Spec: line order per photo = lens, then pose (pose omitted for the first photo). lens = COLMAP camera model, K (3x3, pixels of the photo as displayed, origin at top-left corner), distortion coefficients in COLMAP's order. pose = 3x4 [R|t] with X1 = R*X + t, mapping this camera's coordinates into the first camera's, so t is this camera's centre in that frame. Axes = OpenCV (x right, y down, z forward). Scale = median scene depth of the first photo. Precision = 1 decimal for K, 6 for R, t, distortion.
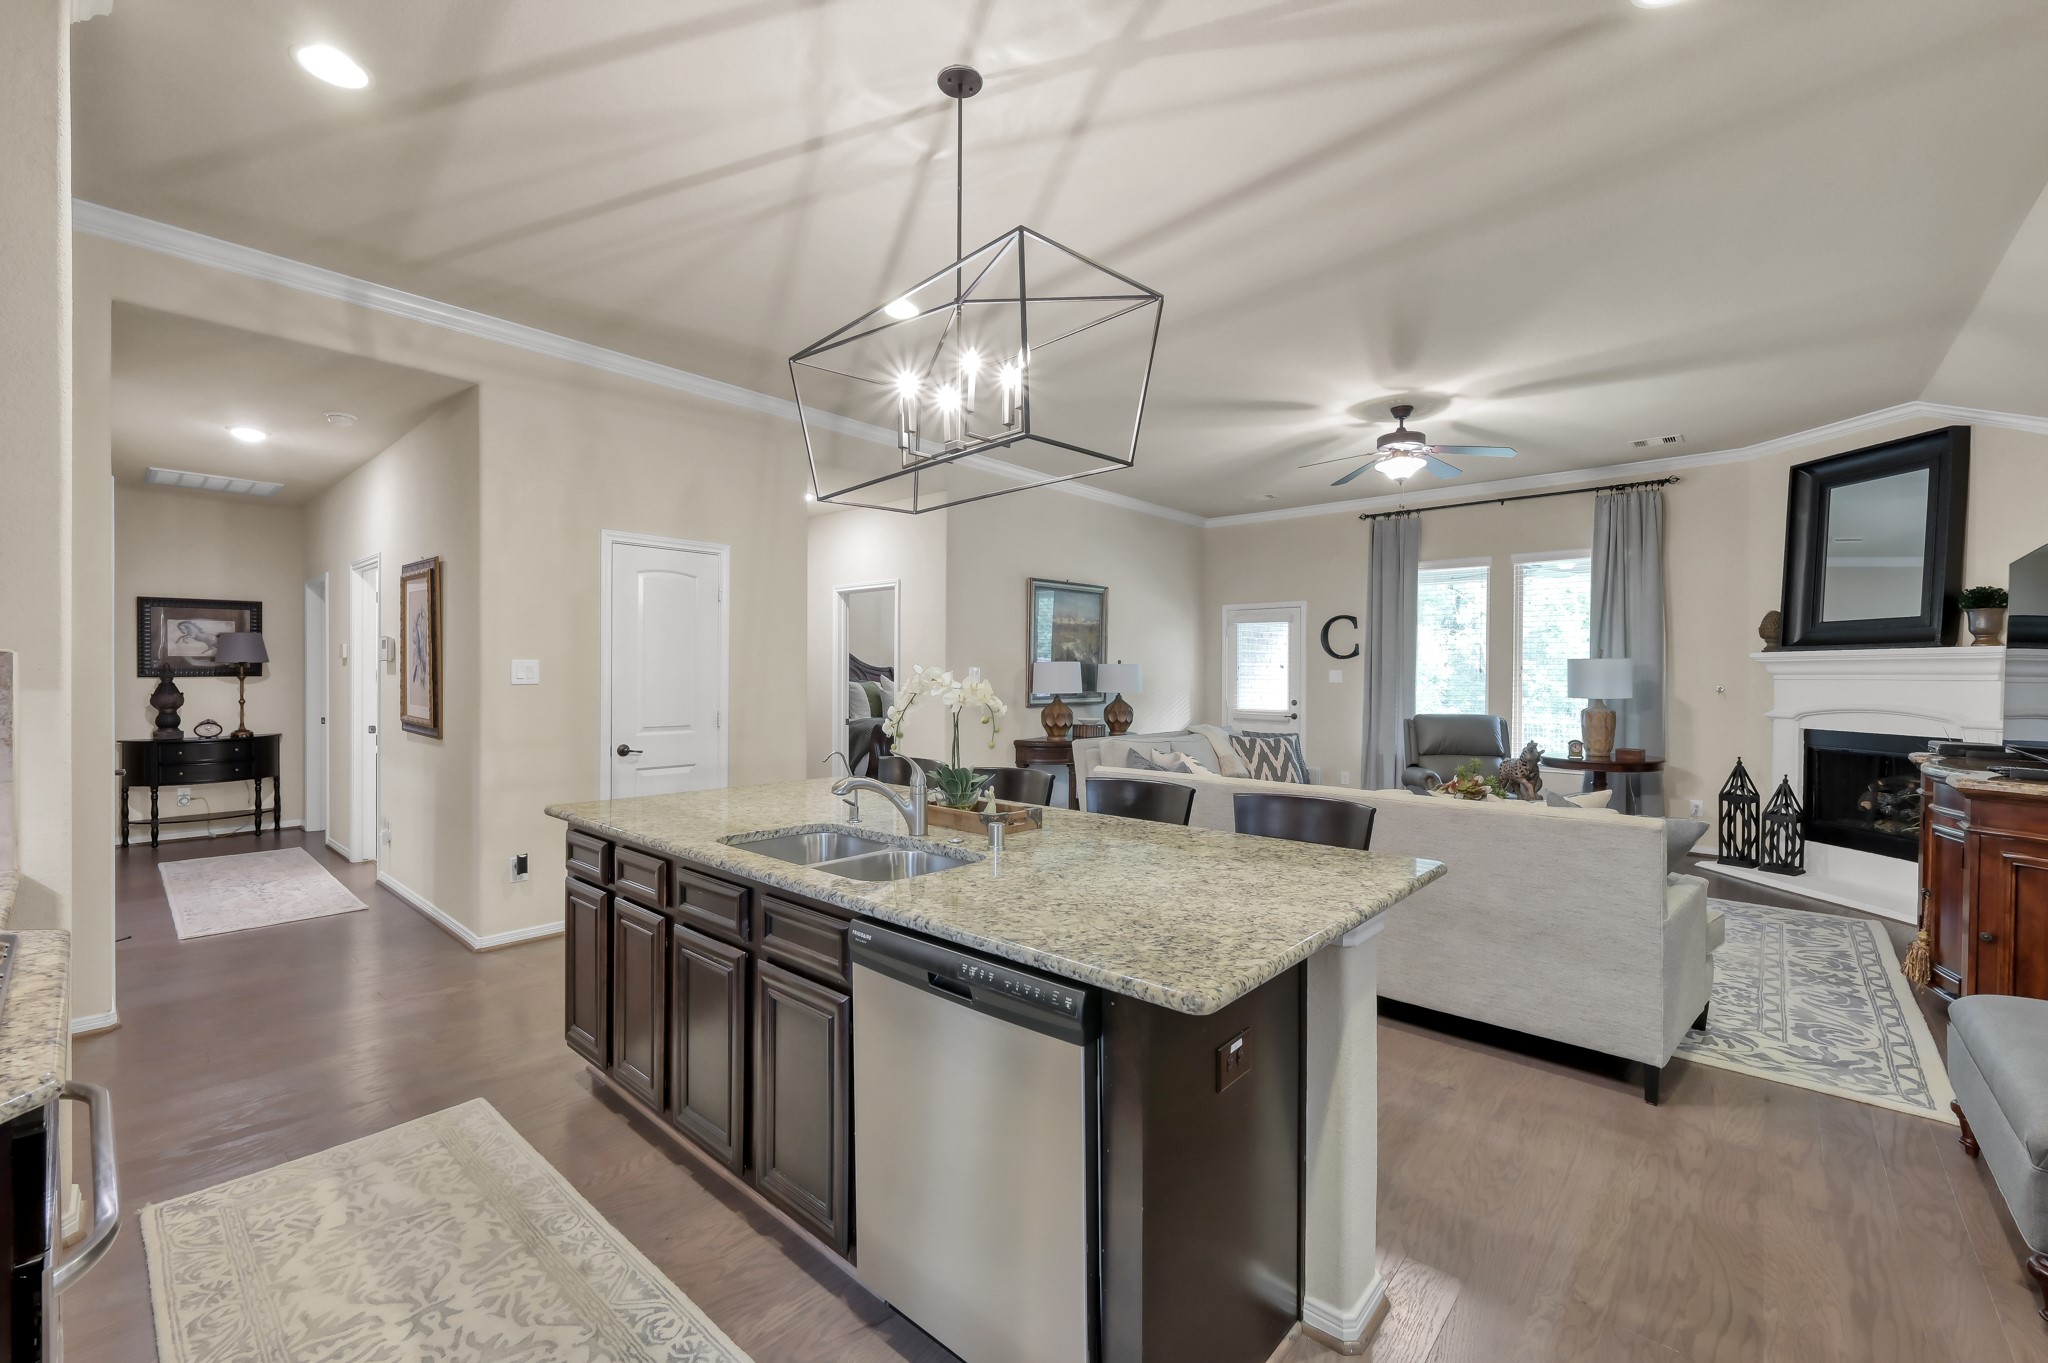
lens RADIAL K [[844.5, 0, 1024.0], [0, 844.5, 681.5], [0, 0, 1]] dist [-0.000521, -0.000365]
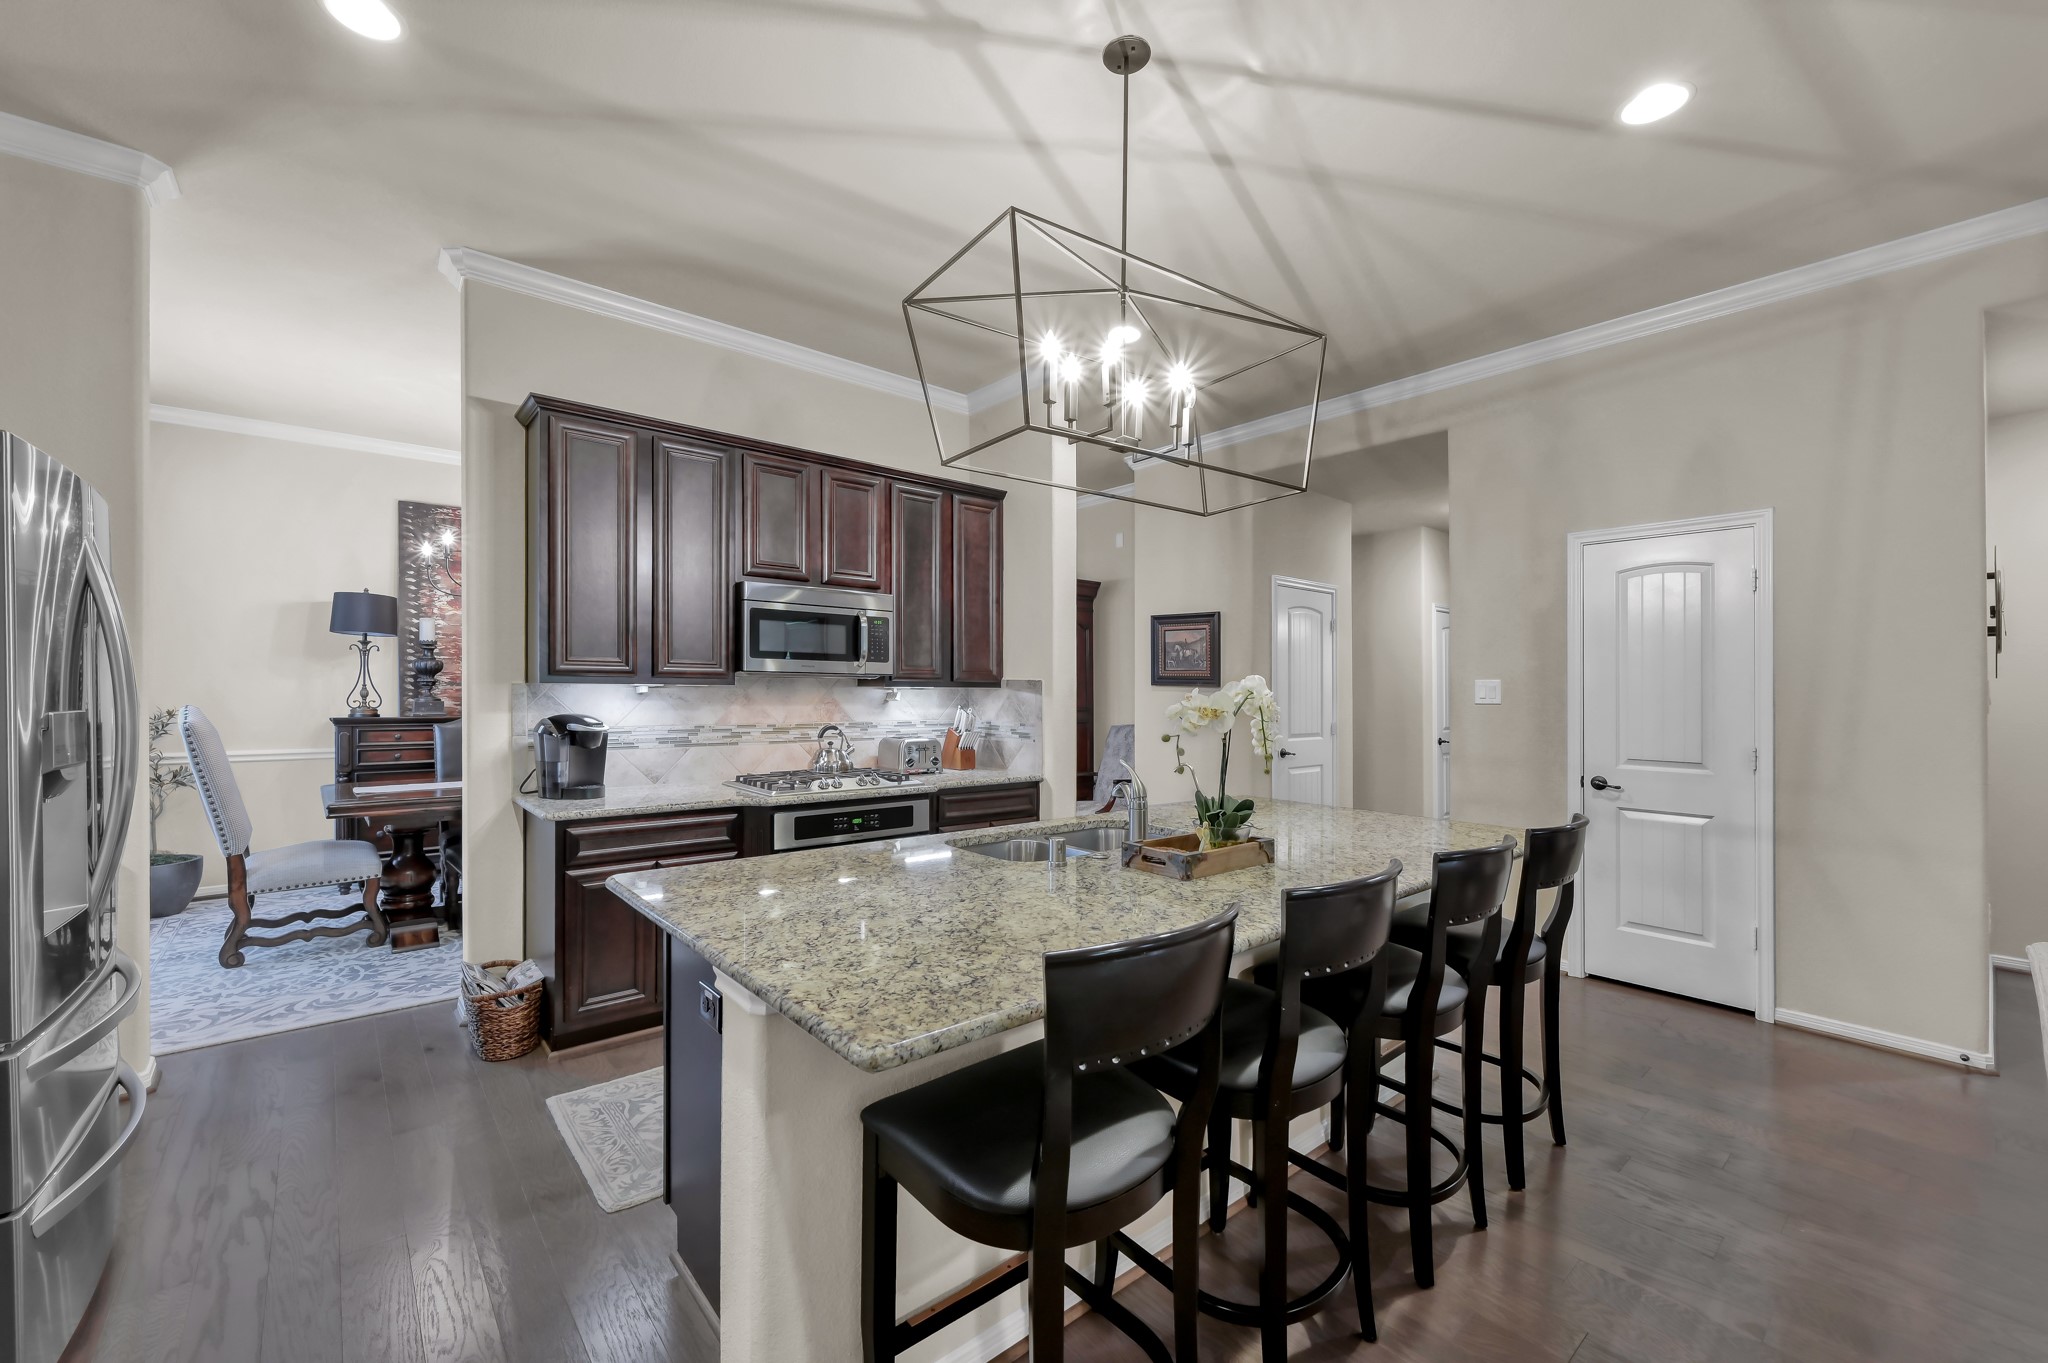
lens RADIAL K [[831.0, 0, 1018.4], [0, 831.0, 694.0], [0, 0, 1]] dist [0.000161, 0.000157]
pose [[-0.153593, -0.004491, -0.988124, 0.353358], [-0.019376, 0.999811, -0.001533, 0.002890], [0.987944, 0.018911, -0.153651, 0.426834]]
